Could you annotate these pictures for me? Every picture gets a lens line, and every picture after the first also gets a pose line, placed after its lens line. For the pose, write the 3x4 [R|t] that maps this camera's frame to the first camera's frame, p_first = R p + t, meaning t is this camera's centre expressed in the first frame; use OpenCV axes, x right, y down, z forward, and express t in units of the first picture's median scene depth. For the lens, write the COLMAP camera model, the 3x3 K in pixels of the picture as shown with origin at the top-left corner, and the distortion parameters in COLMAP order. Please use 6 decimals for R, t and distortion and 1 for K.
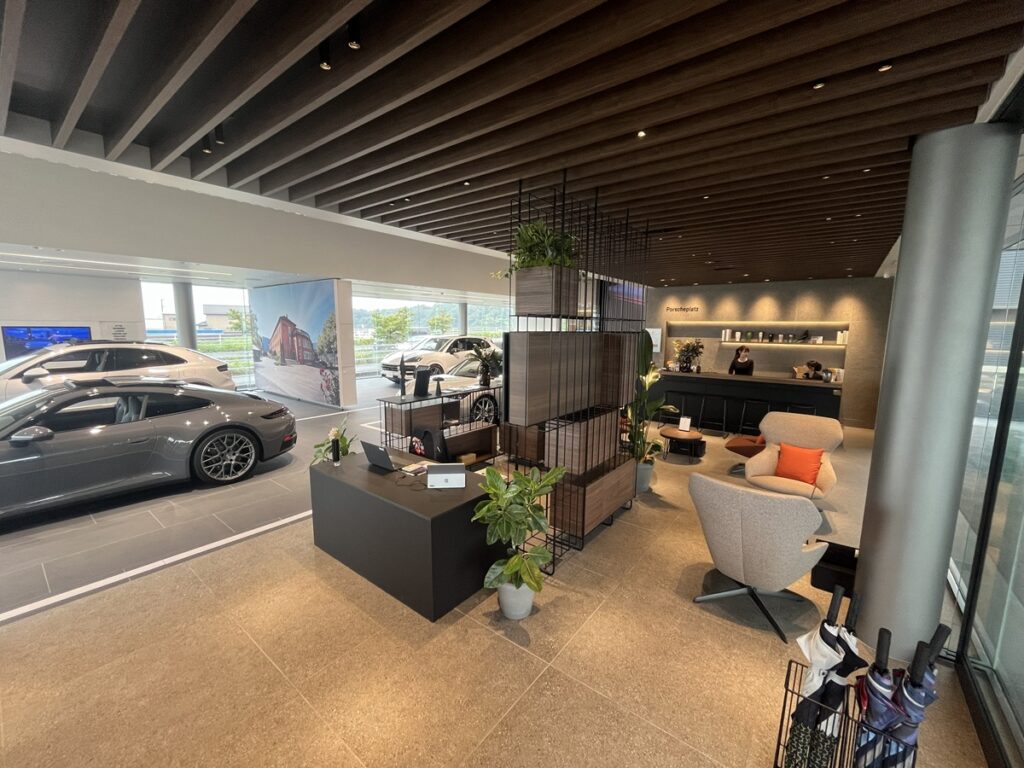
lens RADIAL K [[417.4, 0, 512.0], [0, 417.4, 384.0], [0, 0, 1]] dist [-0.002272, -0.000173]
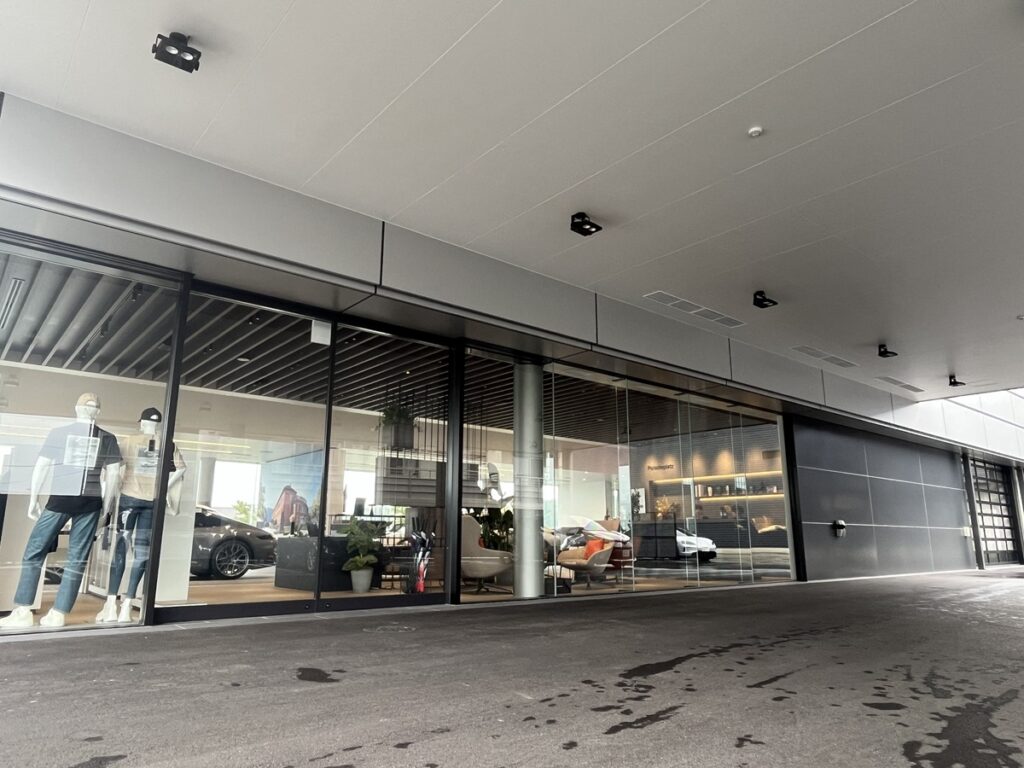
lens RADIAL K [[675.5, 0, 512.0], [0, 675.5, 384.0], [0, 0, 1]] dist [0.001923, 0.000353]
pose [[0.979359, -0.055502, -0.194359, 0.407920], [-0.017884, 0.933997, -0.356833, 0.222250], [0.201336, 0.352943, 0.913726, -0.623762]]
